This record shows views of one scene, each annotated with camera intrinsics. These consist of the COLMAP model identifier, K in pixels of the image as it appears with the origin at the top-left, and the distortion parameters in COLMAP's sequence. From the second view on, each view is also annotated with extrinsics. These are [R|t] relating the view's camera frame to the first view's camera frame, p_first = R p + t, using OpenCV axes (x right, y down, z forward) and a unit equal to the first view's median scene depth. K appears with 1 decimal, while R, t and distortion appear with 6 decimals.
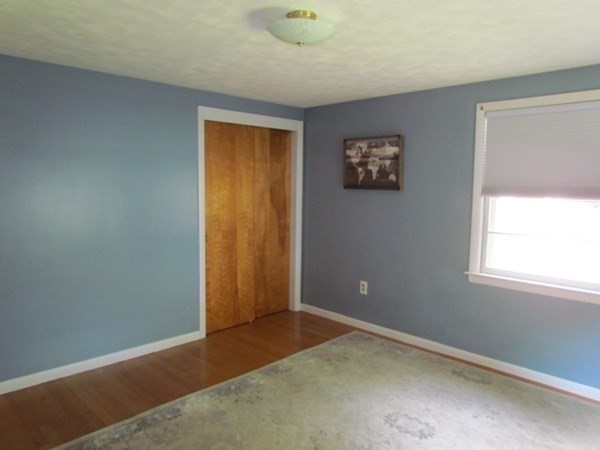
lens RADIAL K [[435.1, 0, 297.0], [0, 435.1, 225.3], [0, 0, 1]] dist [-0.011325, 0.003937]
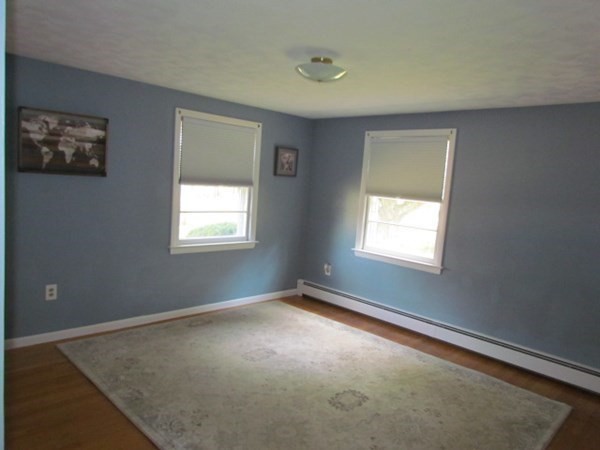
lens RADIAL K [[435.1, 0, 297.0], [0, 435.1, 225.3], [0, 0, 1]] dist [-0.011325, 0.003937]
pose [[-0.000914, -0.120110, 0.992760, -0.697598], [0.028340, 0.992359, 0.120087, -0.074904], [-0.999598, 0.028245, 0.002497, 0.559701]]
